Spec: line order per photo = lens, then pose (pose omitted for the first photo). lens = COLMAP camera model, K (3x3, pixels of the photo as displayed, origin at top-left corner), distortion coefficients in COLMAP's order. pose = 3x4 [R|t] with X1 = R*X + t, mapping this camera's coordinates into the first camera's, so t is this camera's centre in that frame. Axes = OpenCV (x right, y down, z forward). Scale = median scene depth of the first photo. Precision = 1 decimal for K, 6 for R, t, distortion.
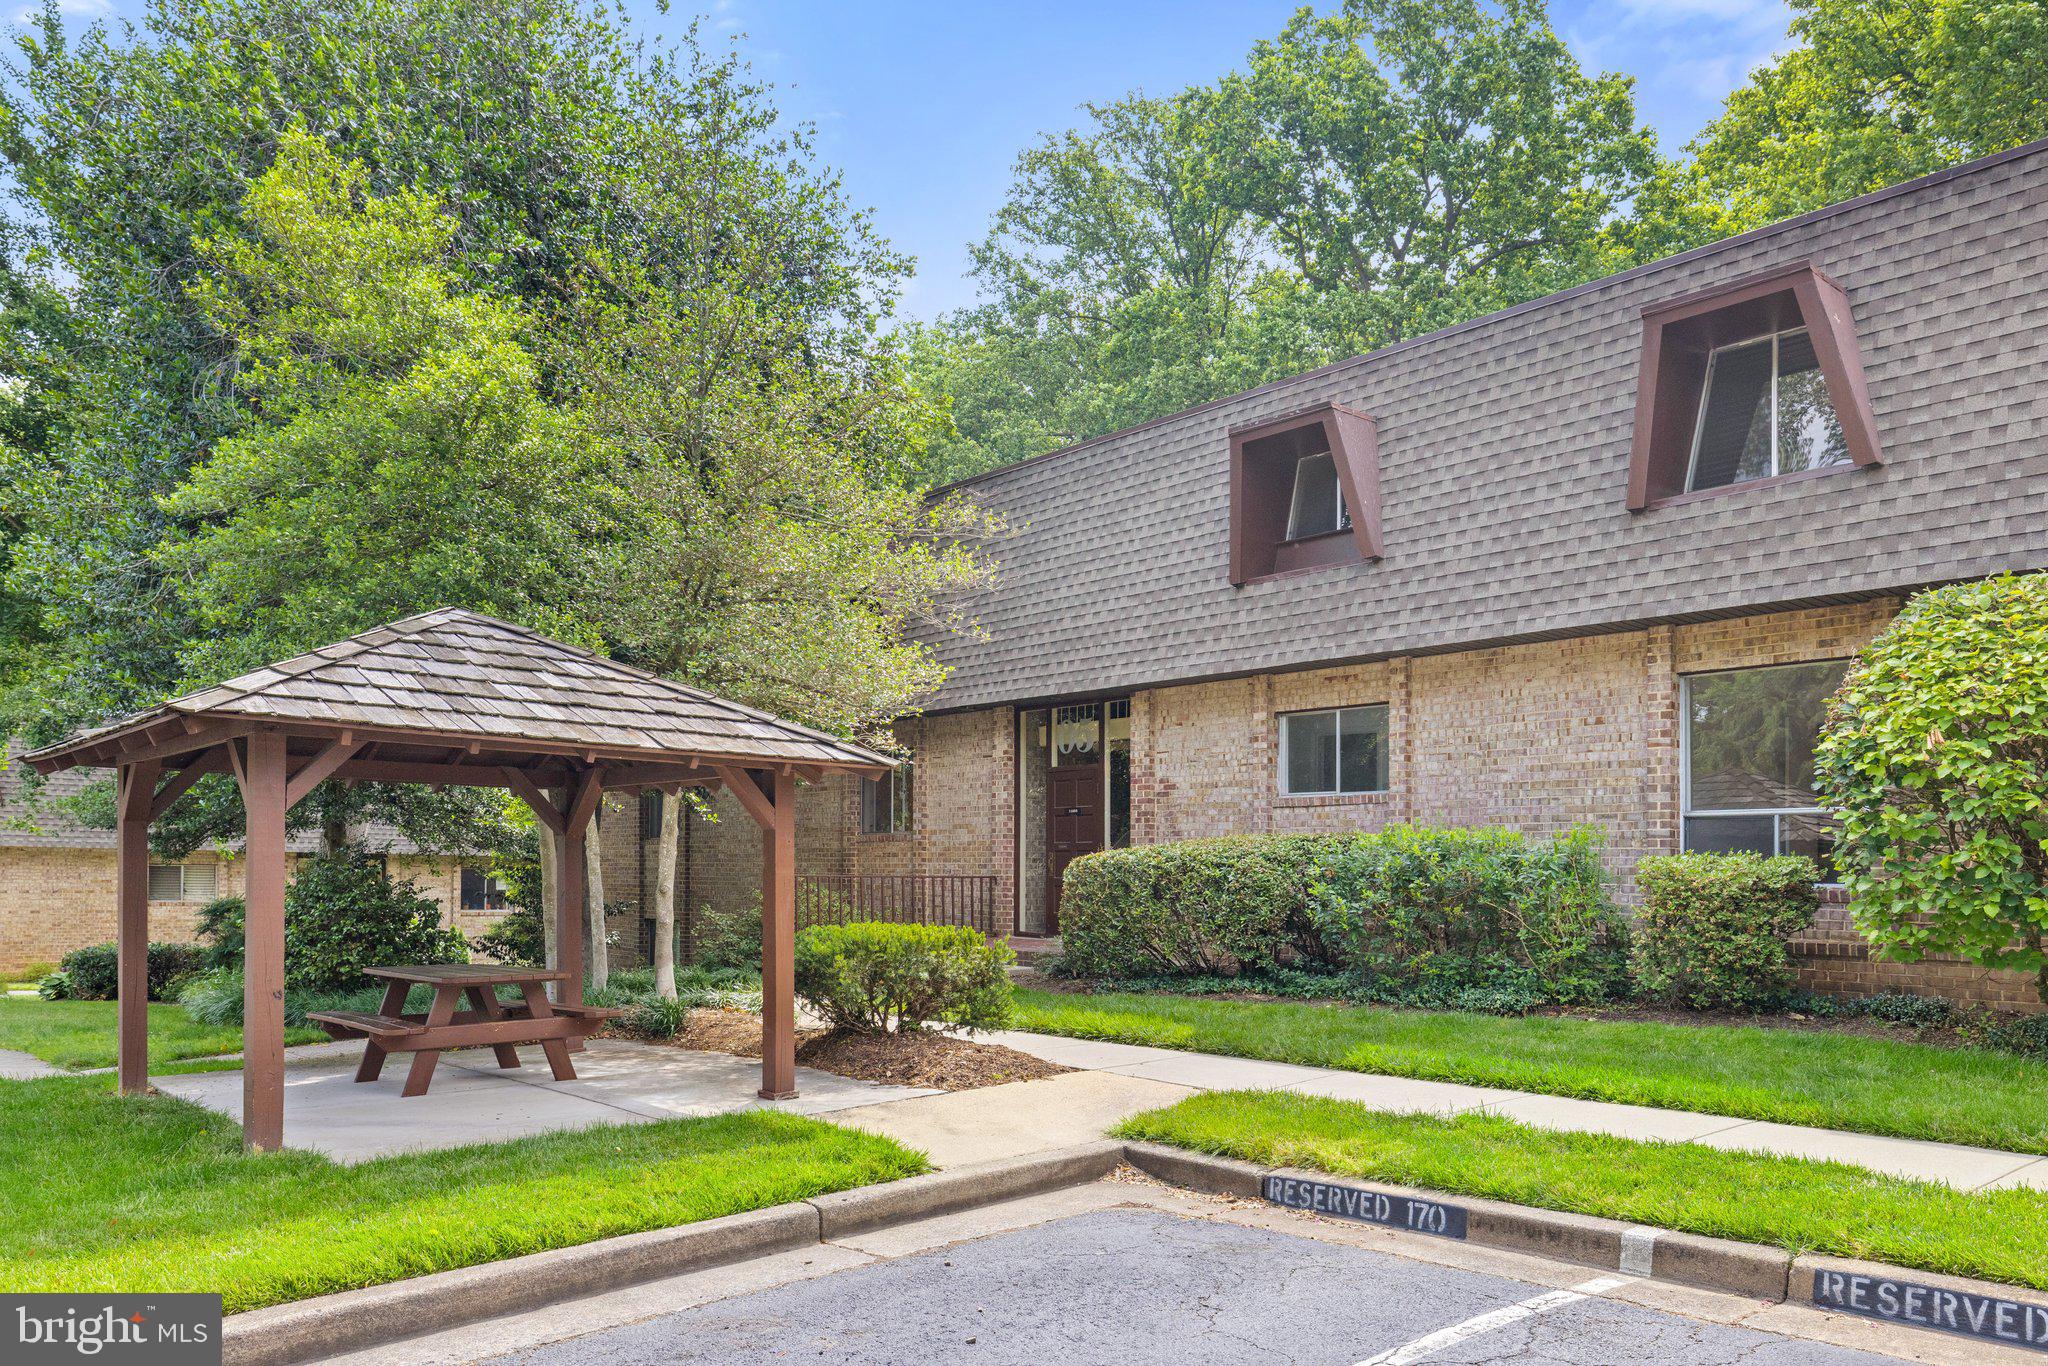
lens RADIAL K [[1397.2, 0, 1018.5], [0, 1397.2, 599.6], [0, 0, 1]] dist [0.015242, -0.005566]
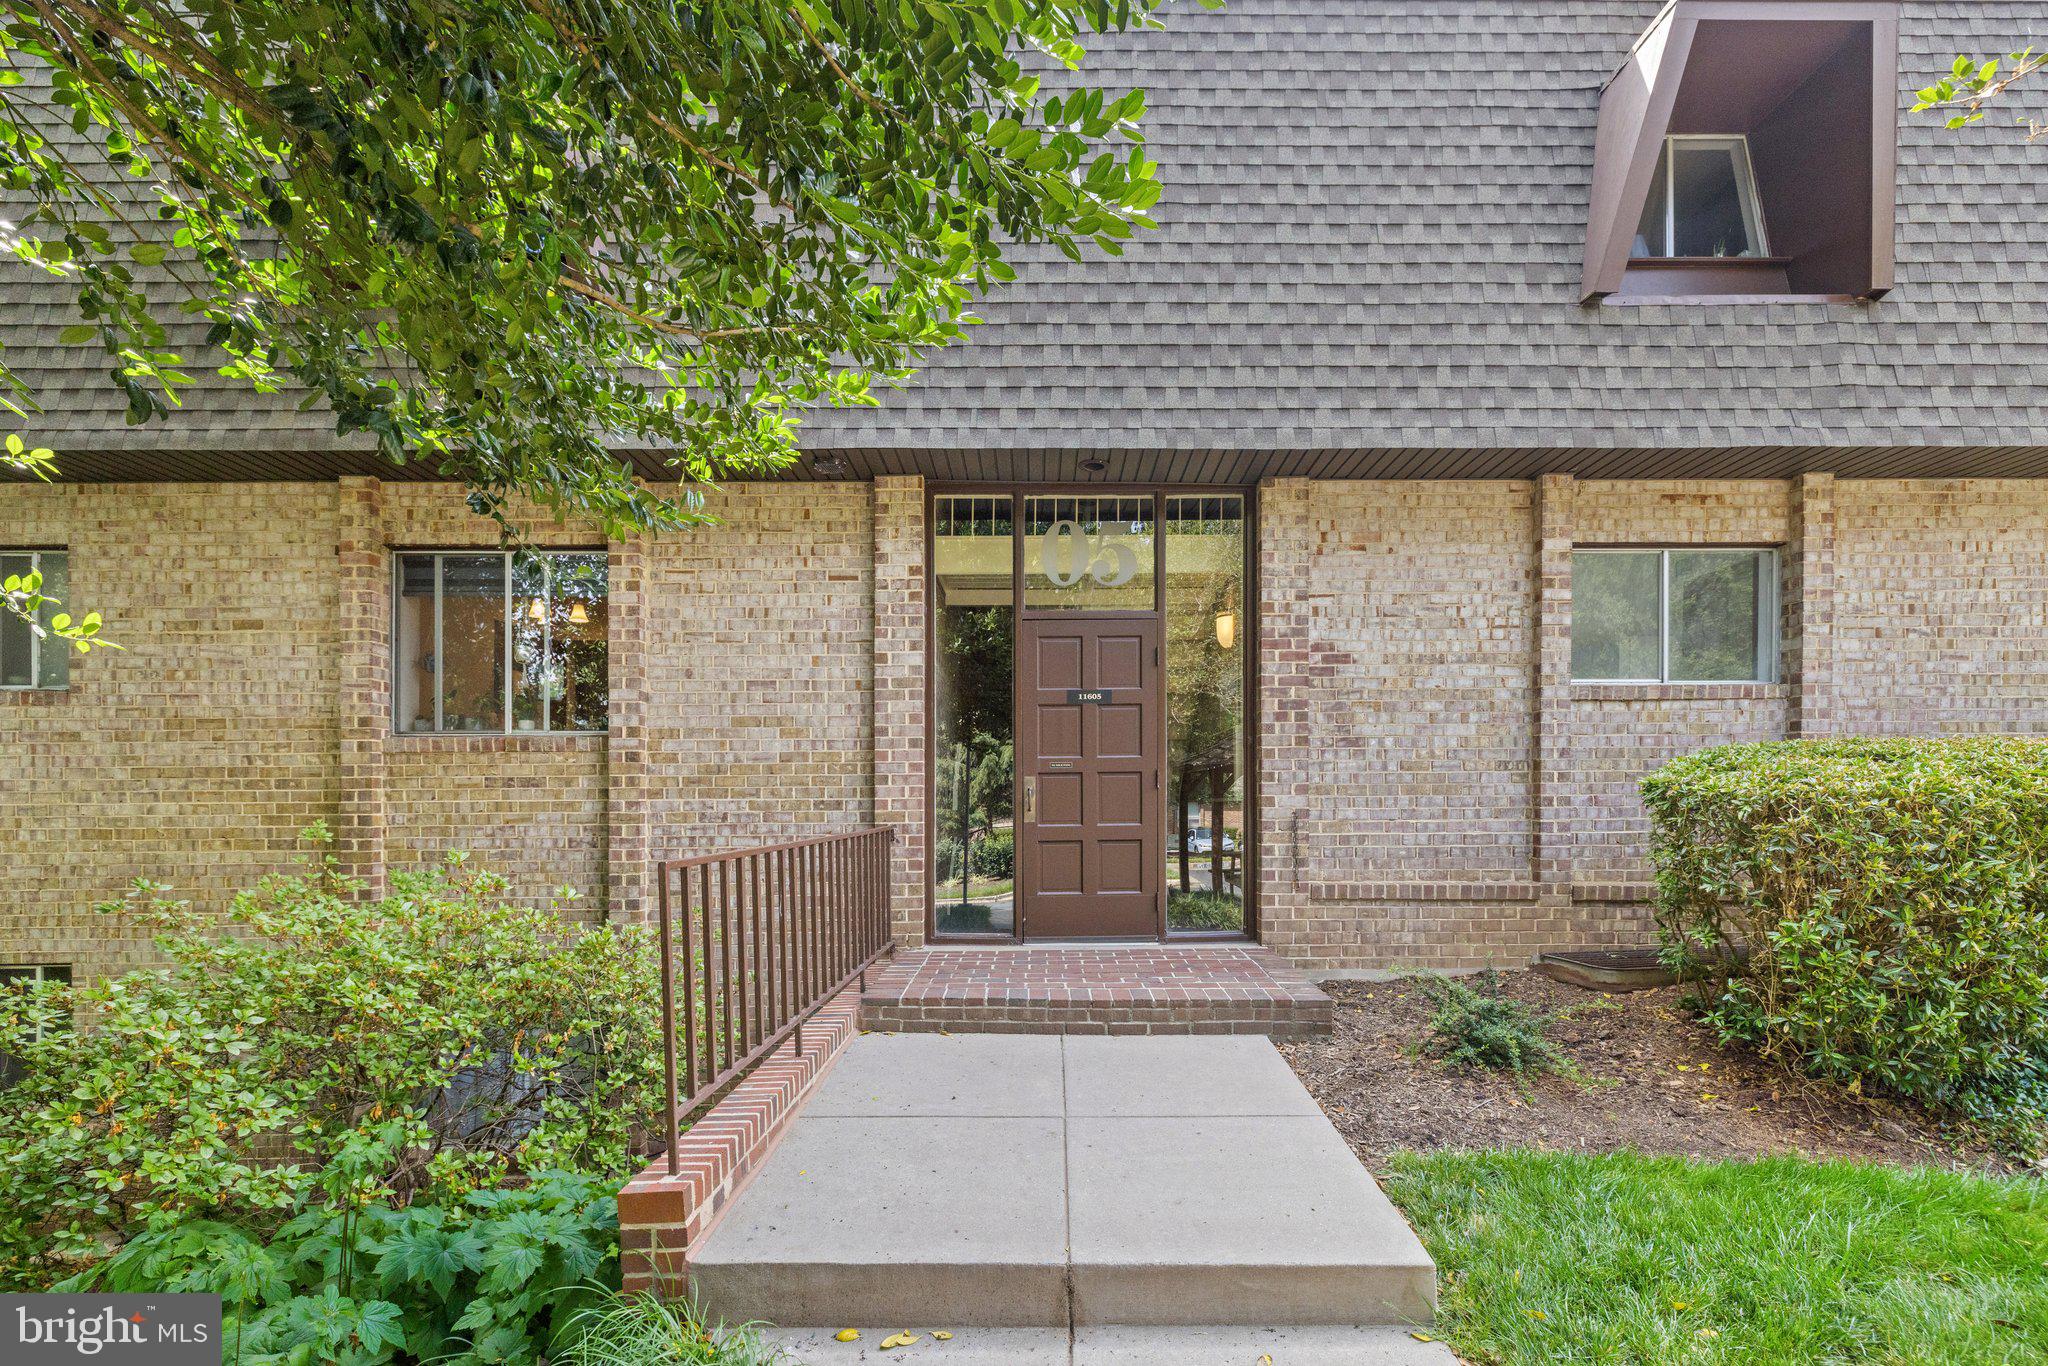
lens RADIAL K [[857.7, 0, 1047.5], [0, 857.7, 709.0], [0, 0, 1]] dist [0.002266, 0.000319]
pose [[0.673399, 0.033245, 0.738531, -0.292235], [-0.131474, 0.988449, 0.075384, 0.191199], [-0.727495, -0.147861, 0.669992, 1.139436]]
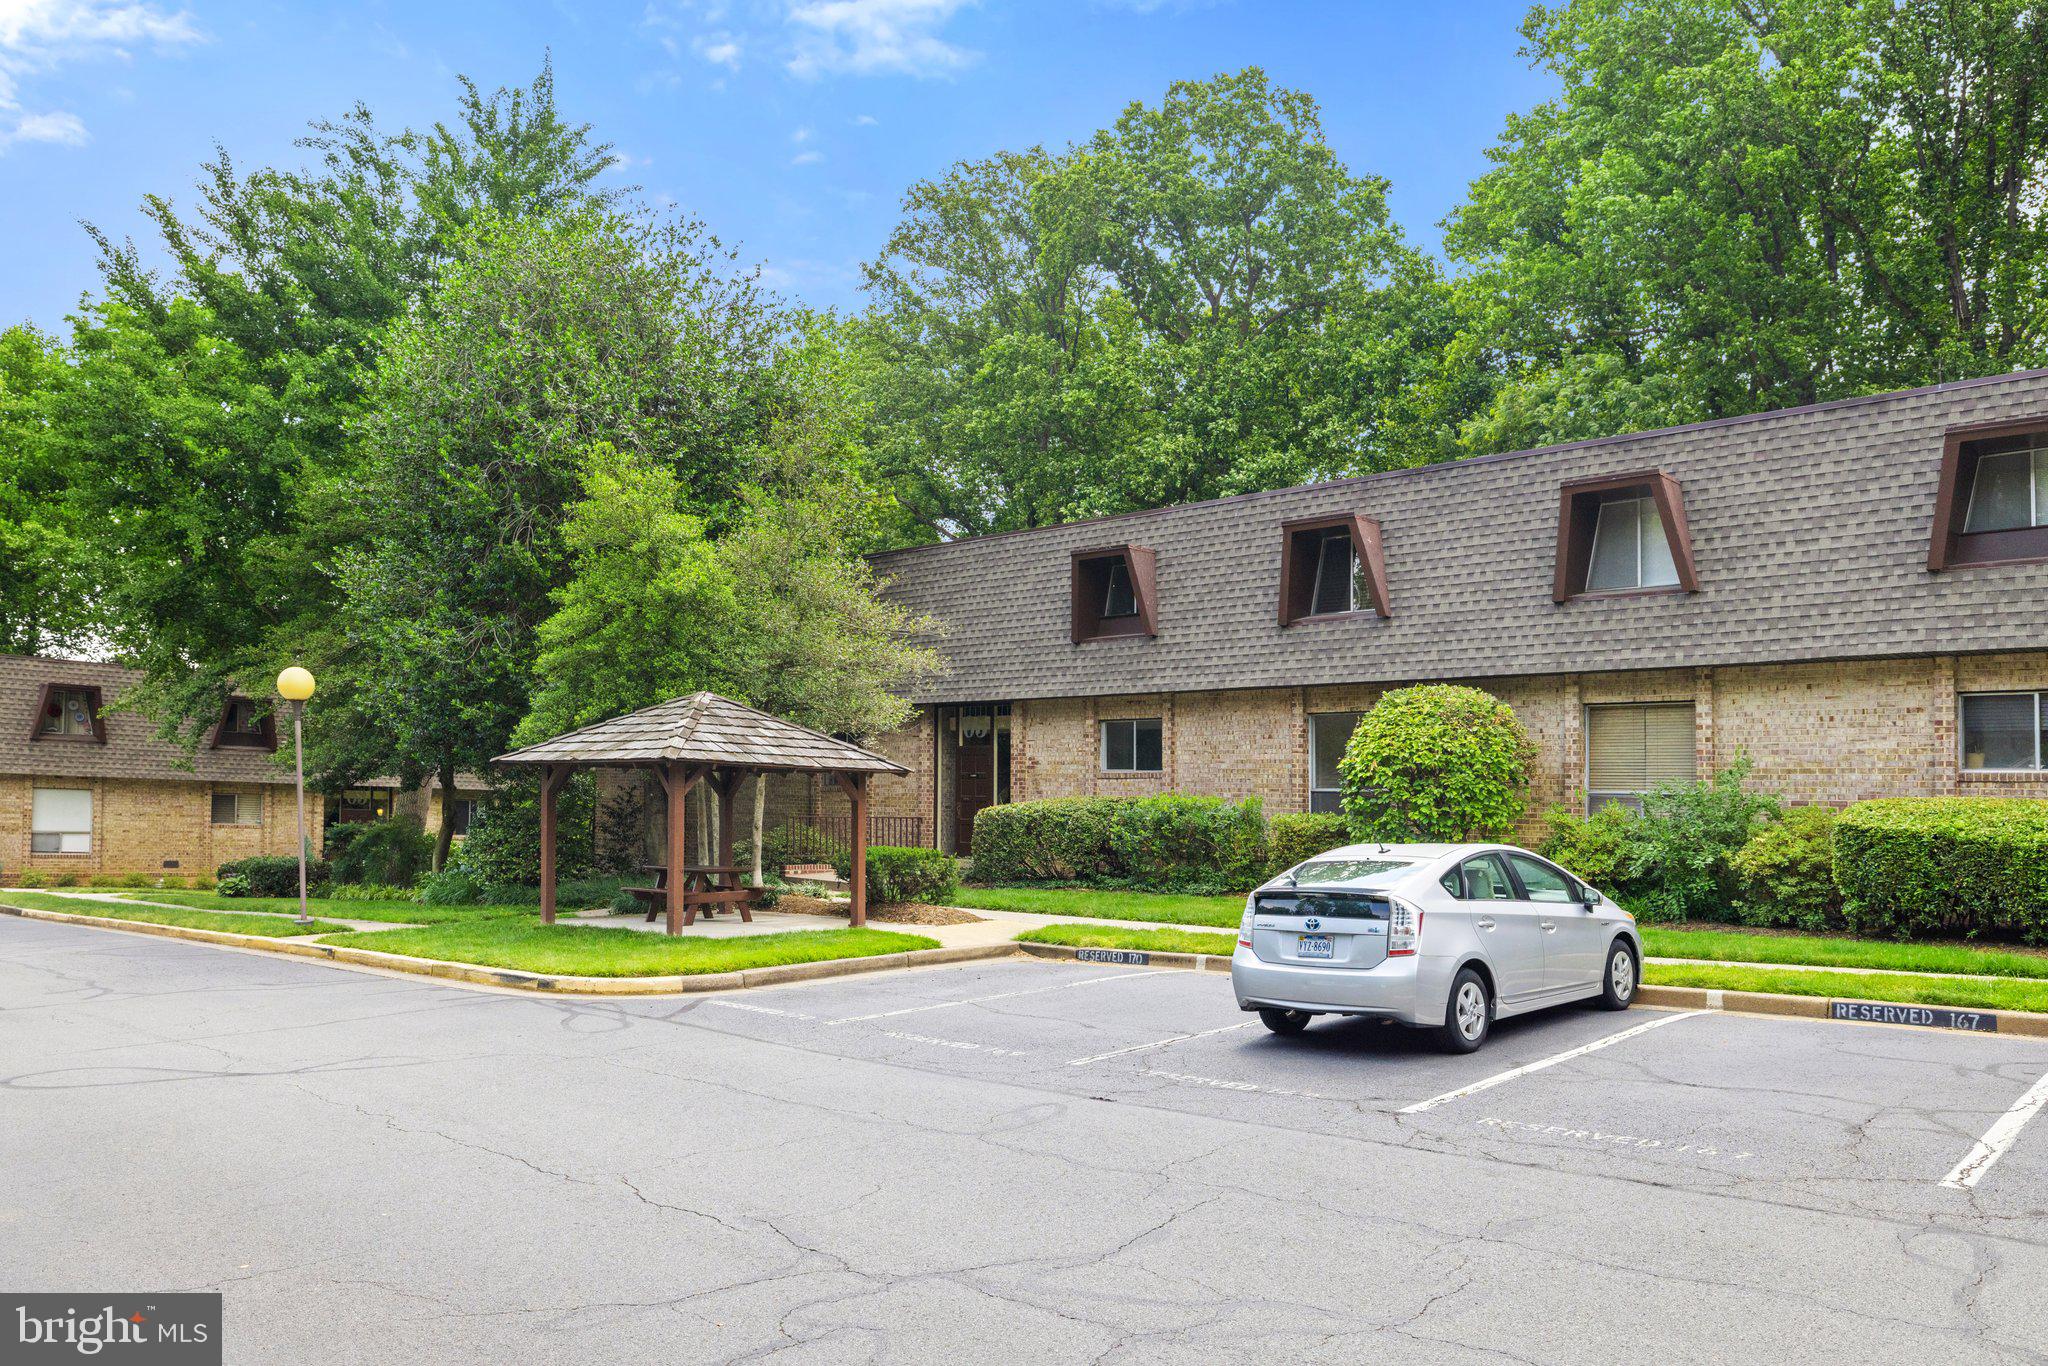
lens RADIAL K [[1481.6, 0, 894.9], [0, 1481.6, 342.7], [0, 0, 1]] dist [-0.006361, -0.006144]
pose [[0.999672, 0.016895, 0.019270, -0.128209], [-0.014775, 0.994327, -0.105332, -0.224390], [-0.020940, 0.105013, 0.994250, -1.013347]]
